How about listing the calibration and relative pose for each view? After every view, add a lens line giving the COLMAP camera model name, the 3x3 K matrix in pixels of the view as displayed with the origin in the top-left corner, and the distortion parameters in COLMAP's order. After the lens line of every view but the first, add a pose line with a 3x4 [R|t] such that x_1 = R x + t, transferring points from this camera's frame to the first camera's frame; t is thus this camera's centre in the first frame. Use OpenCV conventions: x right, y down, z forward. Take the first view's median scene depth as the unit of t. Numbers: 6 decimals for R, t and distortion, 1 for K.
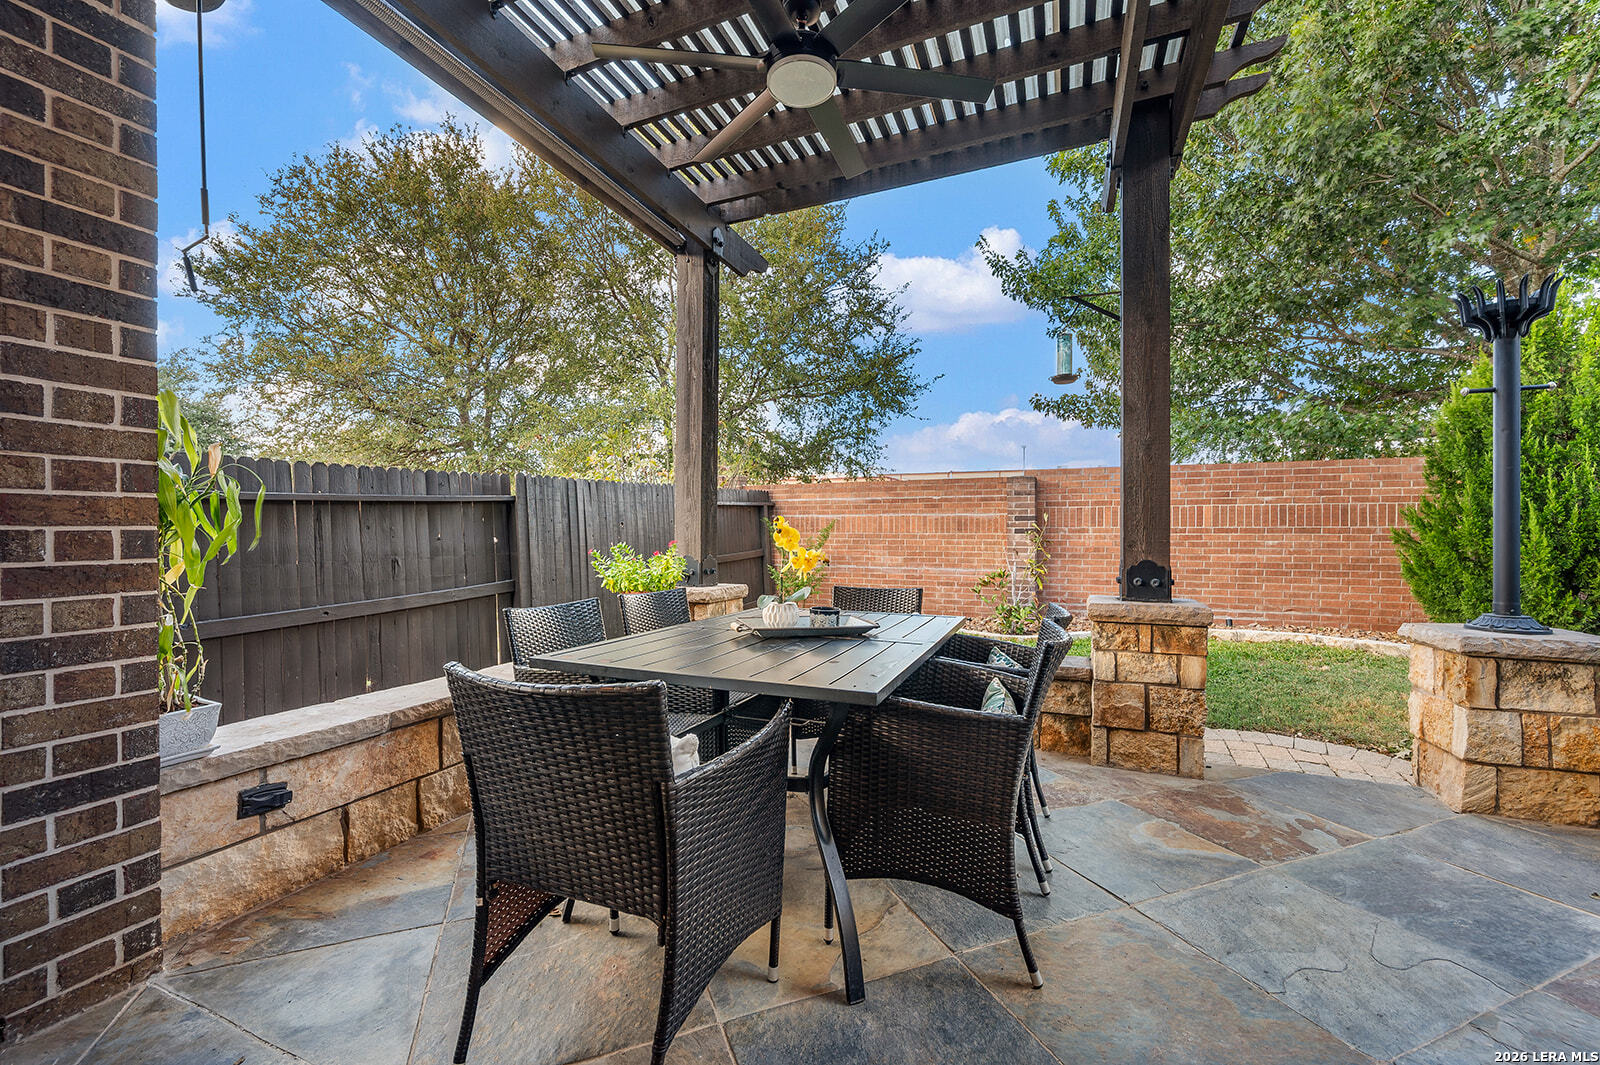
lens RADIAL K [[668.2, 0, 789.7], [0, 668.2, 529.1], [0, 0, 1]] dist [0.000636, -0.000289]
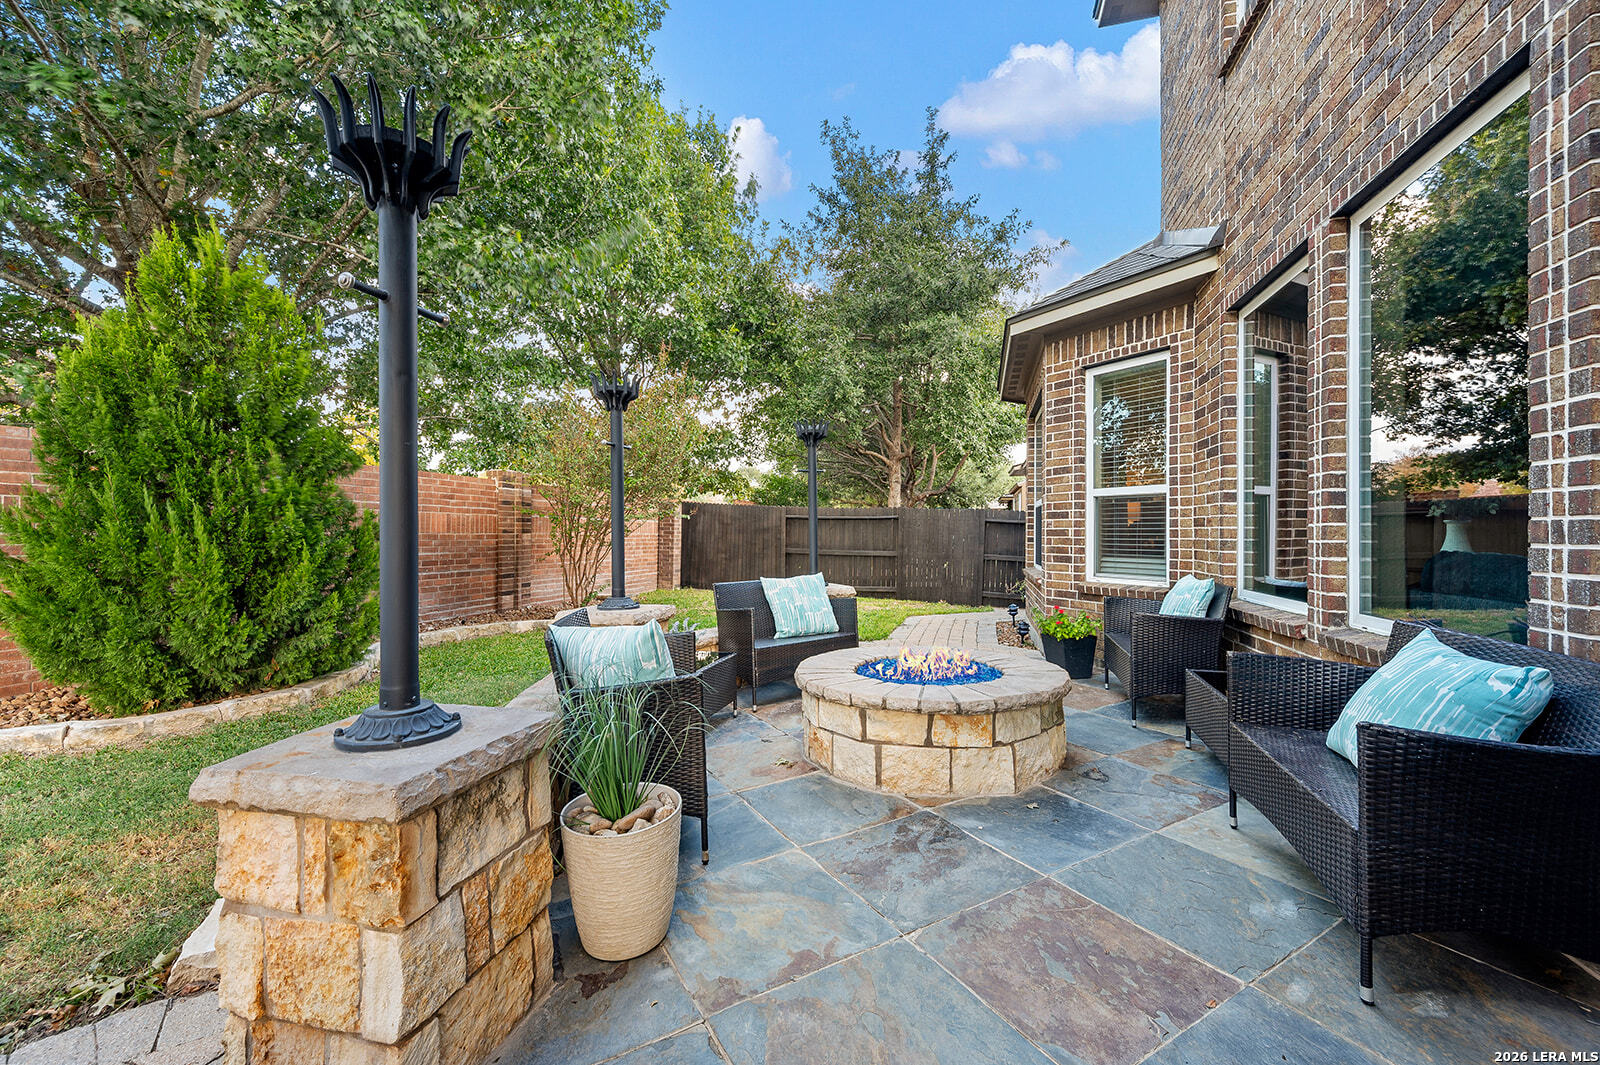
lens RADIAL K [[646.3, 0, 792.2], [0, 646.3, 531.8], [0, 0, 1]] dist [0.000150, -0.000037]
pose [[-0.135126, -0.007451, 0.990800, 0.280524], [0.000609, 0.999971, 0.007603, -0.012234], [-0.990828, 0.001630, -0.135118, 0.424727]]
